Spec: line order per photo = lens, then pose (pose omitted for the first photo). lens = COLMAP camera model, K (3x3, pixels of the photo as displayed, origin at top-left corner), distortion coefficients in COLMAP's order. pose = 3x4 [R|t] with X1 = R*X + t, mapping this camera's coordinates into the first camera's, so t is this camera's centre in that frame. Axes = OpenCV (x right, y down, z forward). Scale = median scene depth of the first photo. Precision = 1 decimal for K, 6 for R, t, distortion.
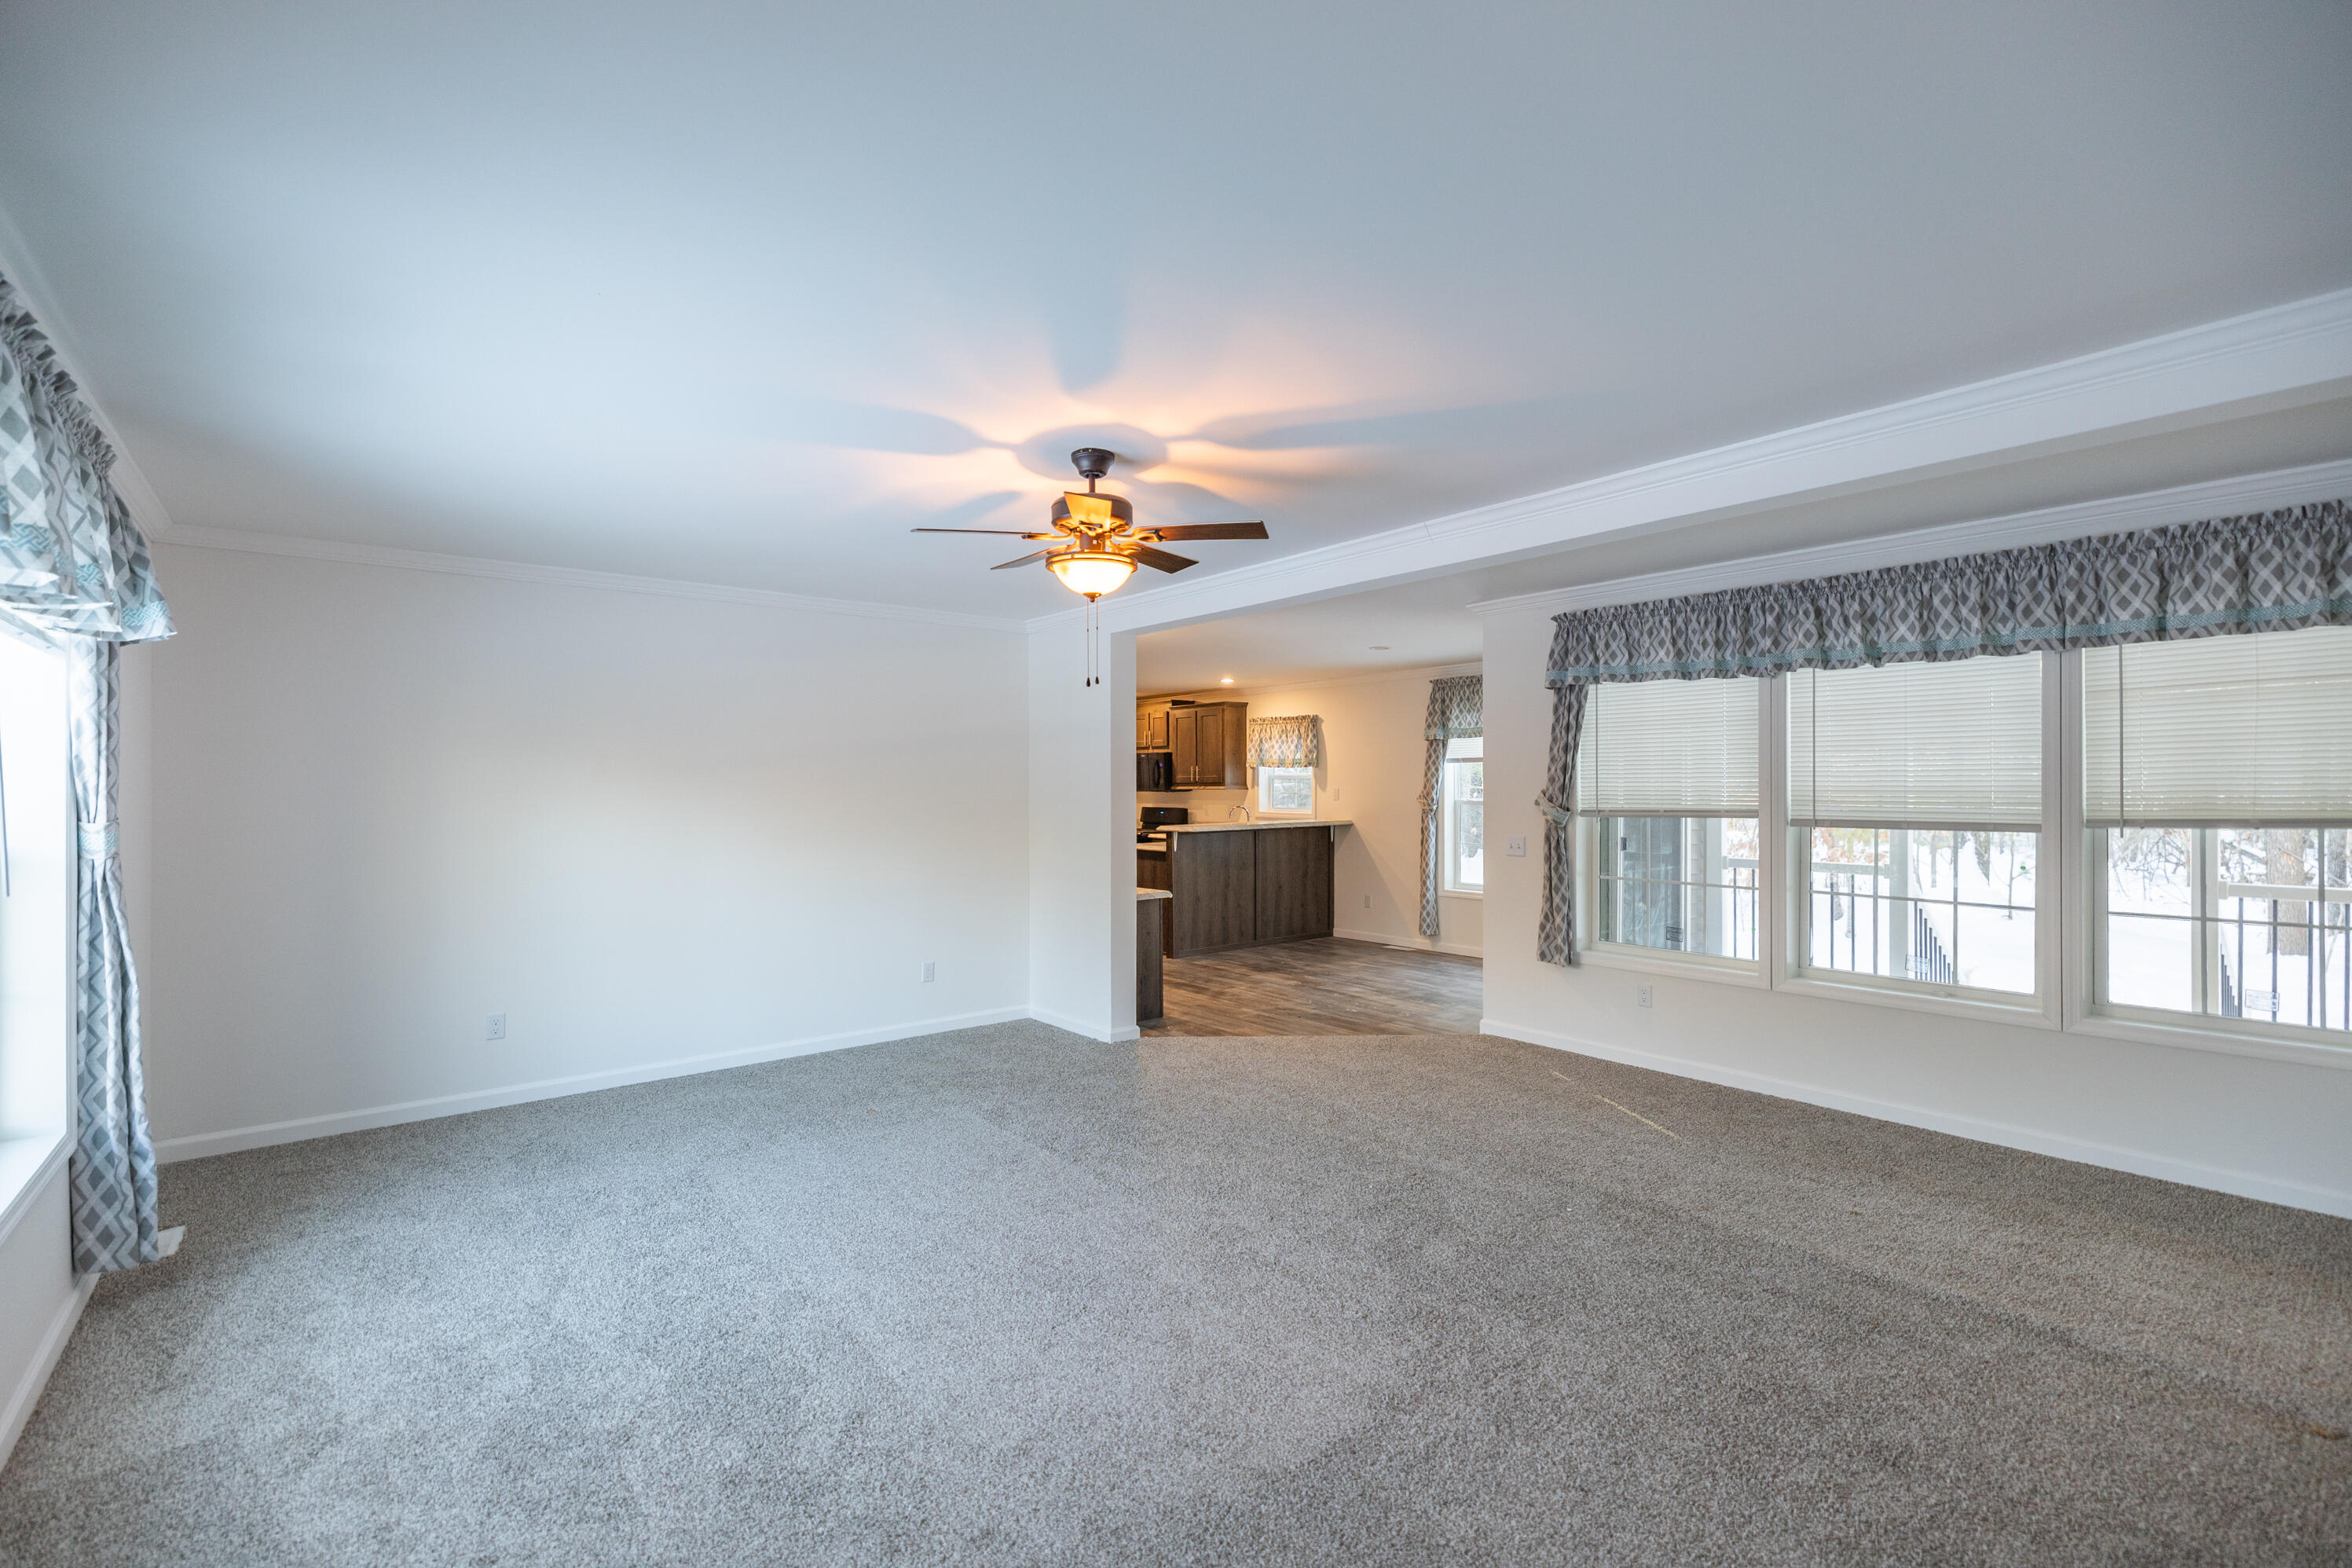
lens RADIAL K [[1020.8, 0, 1178.3], [0, 1020.8, 788.7], [0, 0, 1]] dist [0.000365, 0.000035]
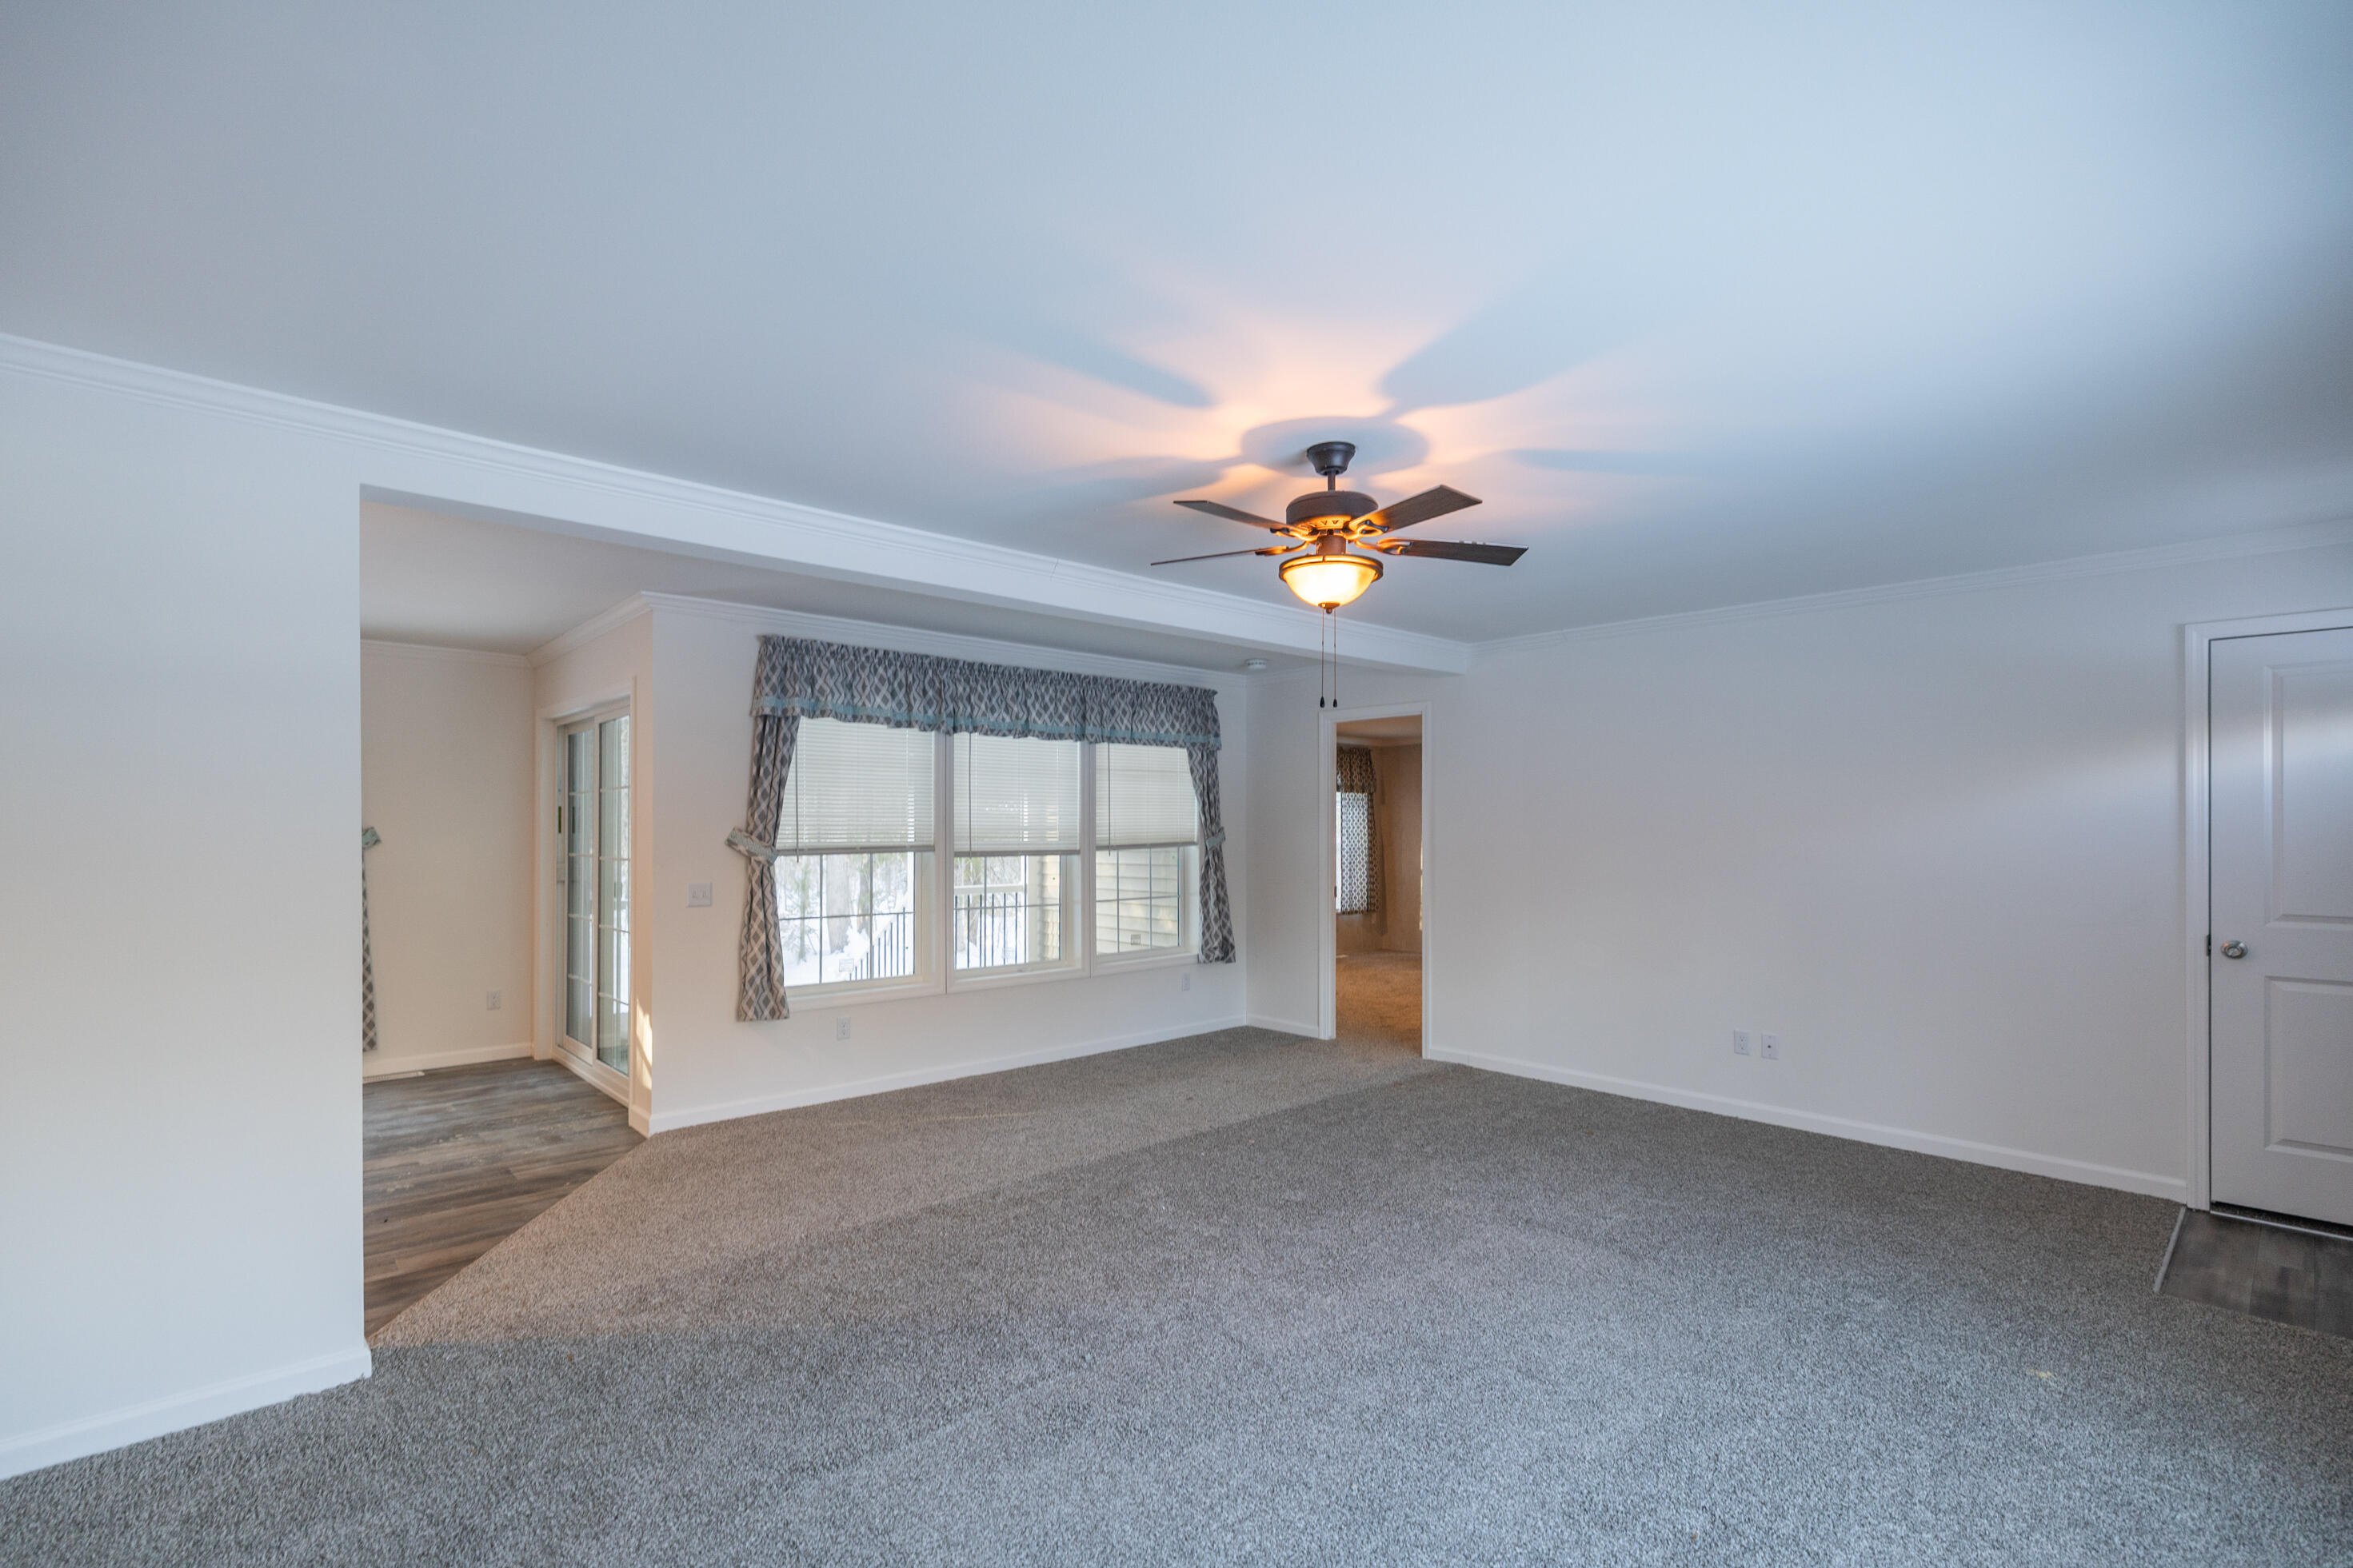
lens RADIAL K [[1021.1, 0, 1180.0], [0, 1021.1, 831.3], [0, 0, 1]] dist [0.000365, 0.000035]
pose [[-0.041189, 0.000207, 0.999151, -0.663928], [-0.000822, 1.000000, -0.000241, 0.004747], [-0.999151, -0.000831, -0.041189, 0.801059]]
